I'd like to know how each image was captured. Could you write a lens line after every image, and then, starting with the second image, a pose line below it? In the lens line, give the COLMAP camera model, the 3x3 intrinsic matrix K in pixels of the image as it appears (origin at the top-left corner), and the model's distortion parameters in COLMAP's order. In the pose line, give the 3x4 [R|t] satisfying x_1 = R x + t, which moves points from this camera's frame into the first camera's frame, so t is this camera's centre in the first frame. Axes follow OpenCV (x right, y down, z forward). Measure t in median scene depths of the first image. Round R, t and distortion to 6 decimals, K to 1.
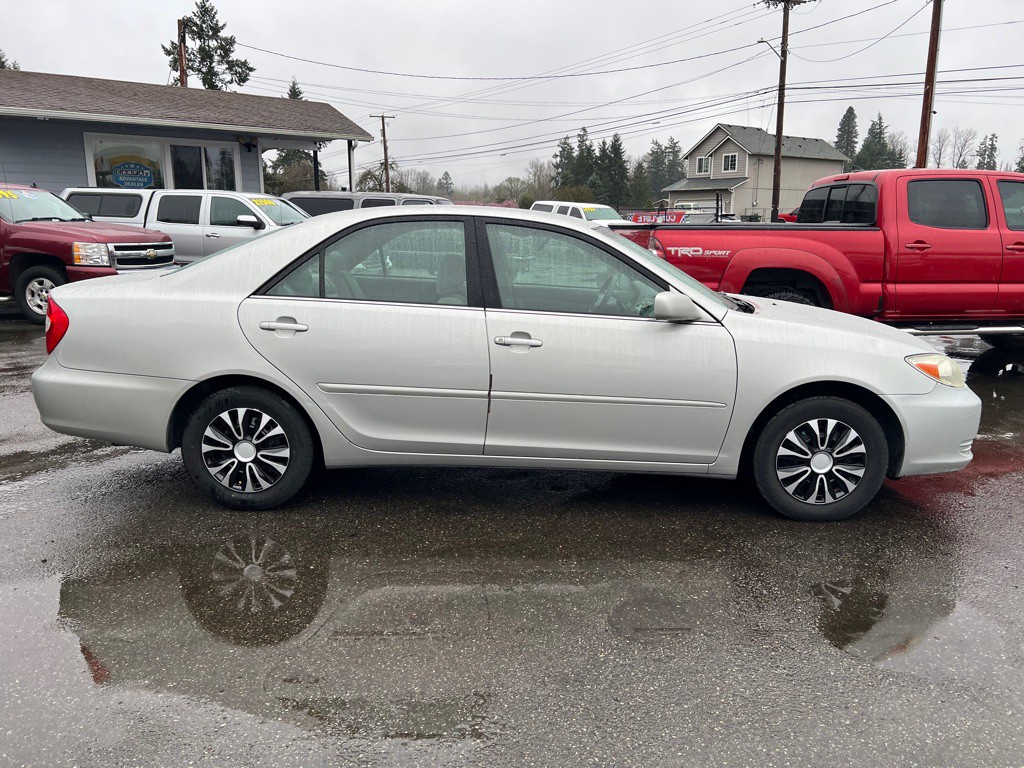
lens RADIAL K [[773.0, 0, 519.5], [0, 773.0, 378.3], [0, 0, 1]] dist [0.046467, -0.047085]
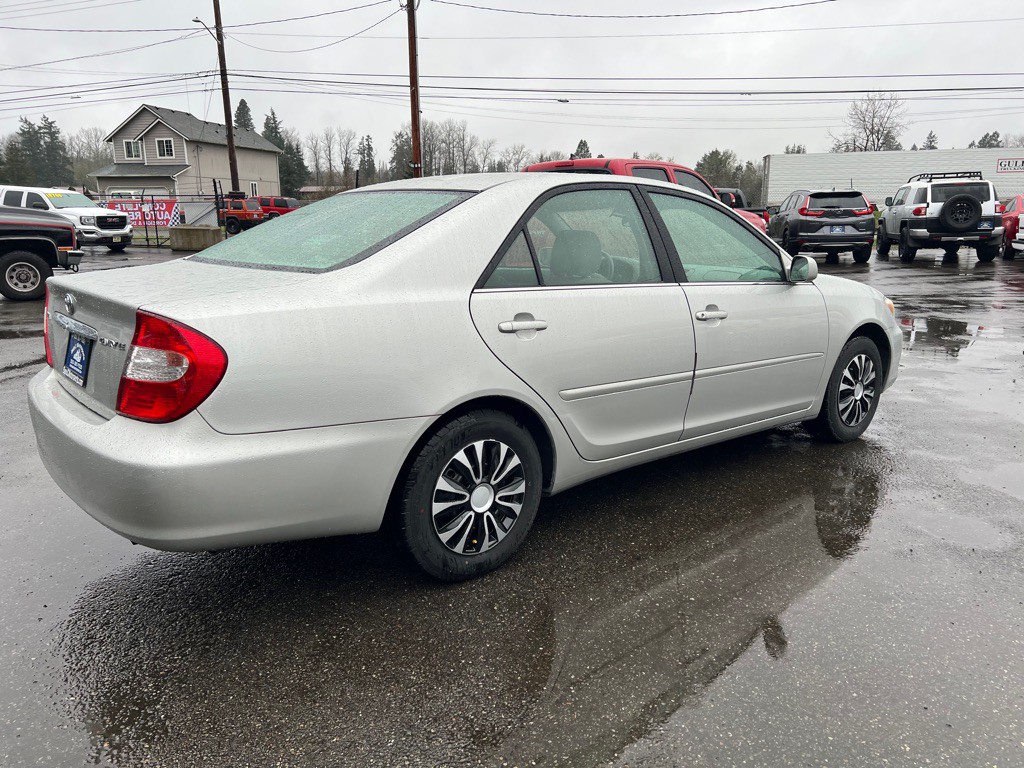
lens RADIAL K [[769.6, 0, 518.1], [0, 769.6, 387.6], [0, 0, 1]] dist [0.060411, -0.065429]
pose [[0.753578, -0.153598, 0.639161, -0.201601], [0.139370, 0.987546, 0.072999, -0.015532], [-0.642414, 0.034070, 0.765600, 0.104326]]
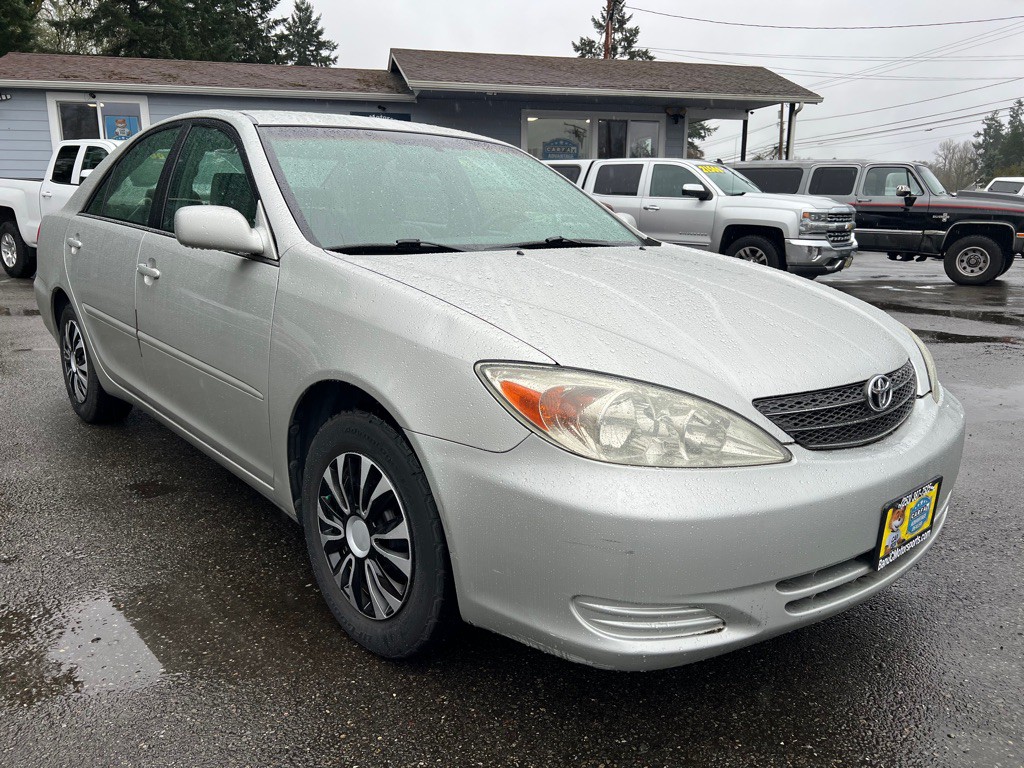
lens RADIAL K [[775.4, 0, 512.0], [0, 775.4, 384.0], [0, 0, 1]] dist [0.028820, -0.026675]
pose [[0.892953, 0.098422, -0.439258, -0.109922], [-0.091134, 0.995124, 0.037710, -0.002208], [0.440828, 0.006358, 0.897569, 0.117382]]
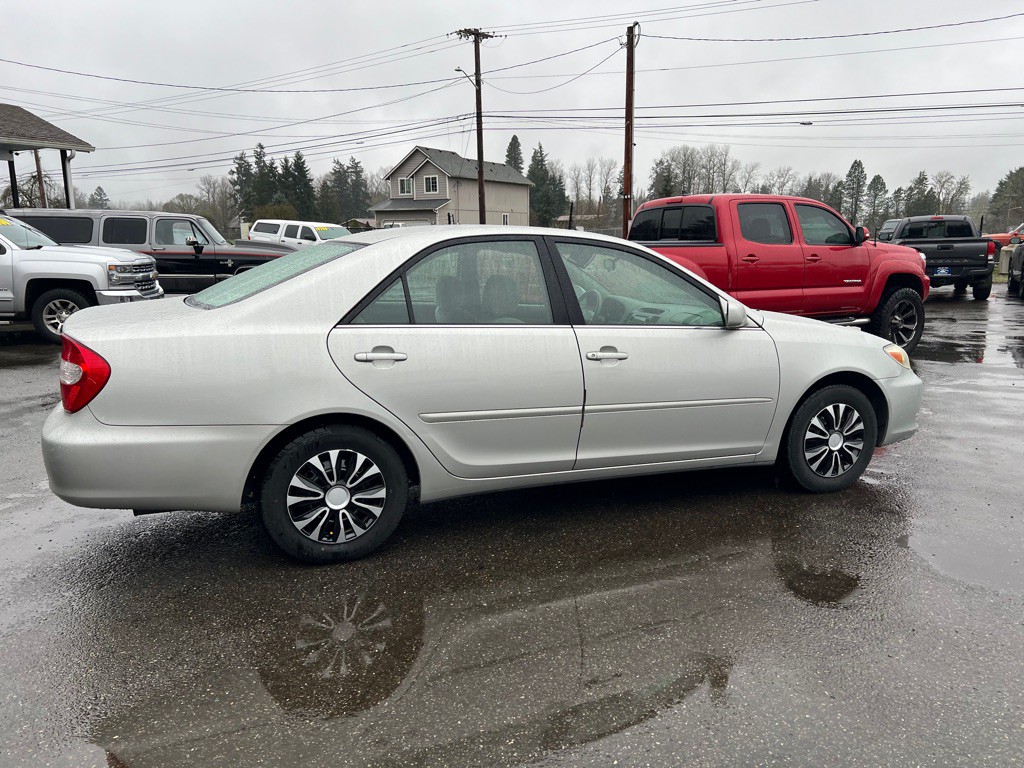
lens RADIAL K [[769.6, 0, 518.1], [0, 769.6, 387.6], [0, 0, 1]] dist [0.060411, -0.065429]
pose [[0.923676, -0.082121, 0.374271, -0.124636], [0.086618, 0.996230, 0.004820, -0.005048], [-0.373255, 0.027966, 0.927307, 0.021703]]
